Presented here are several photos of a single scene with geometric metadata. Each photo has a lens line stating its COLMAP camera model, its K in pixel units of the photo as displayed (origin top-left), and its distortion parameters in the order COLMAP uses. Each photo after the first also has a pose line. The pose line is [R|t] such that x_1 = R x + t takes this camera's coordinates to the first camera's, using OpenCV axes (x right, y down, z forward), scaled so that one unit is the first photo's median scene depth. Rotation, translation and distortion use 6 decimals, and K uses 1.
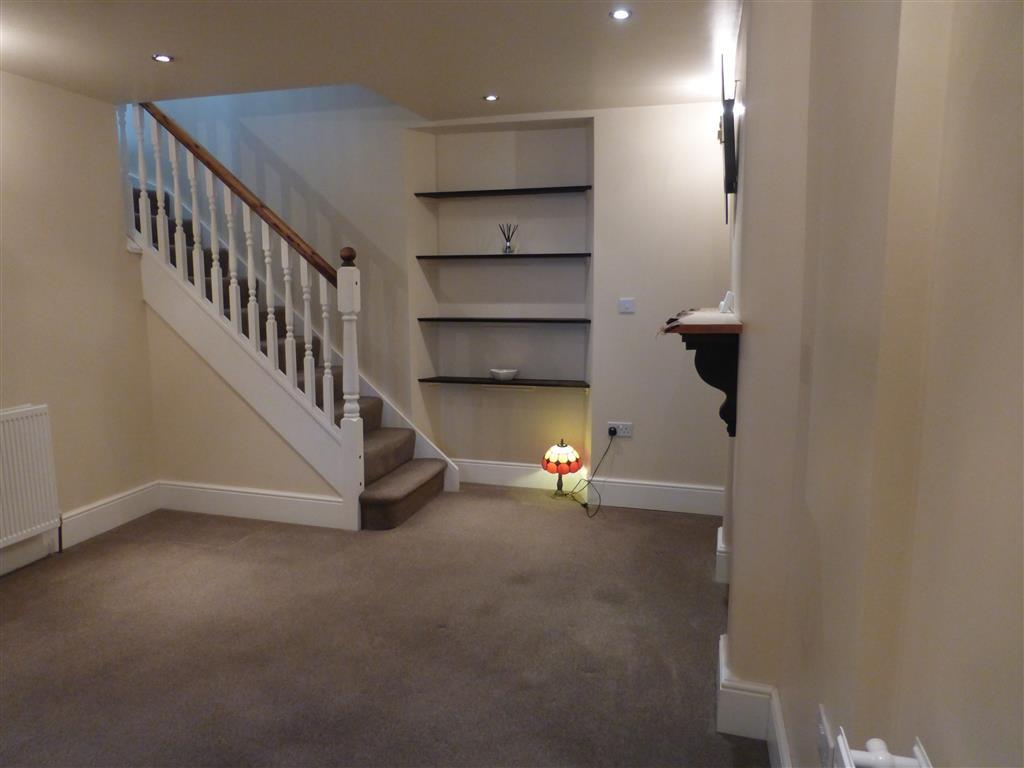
lens RADIAL K [[725.6, 0, 512.0], [0, 725.6, 384.0], [0, 0, 1]] dist [-0.060321, -0.000498]
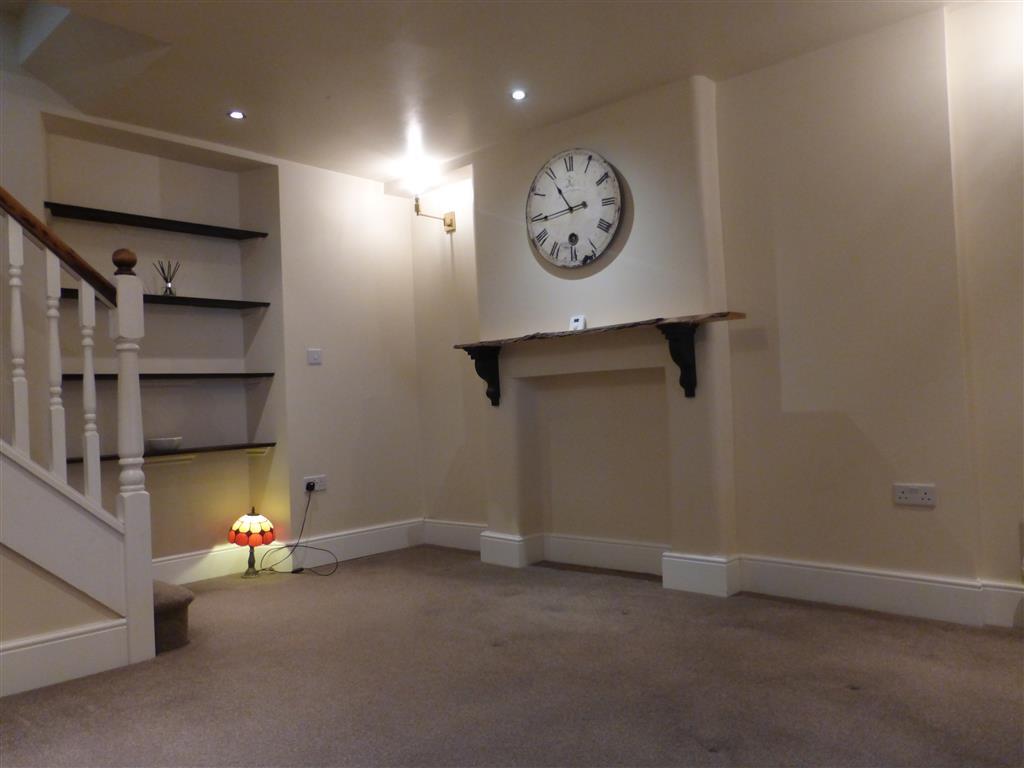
lens RADIAL K [[725.6, 0, 512.0], [0, 725.6, 384.0], [0, 0, 1]] dist [-0.060321, -0.000498]
pose [[0.423866, 0.005081, 0.905710, -0.618742], [0.160798, 0.983677, -0.080770, 0.052542], [-0.891337, 0.179872, 0.416131, 0.347748]]
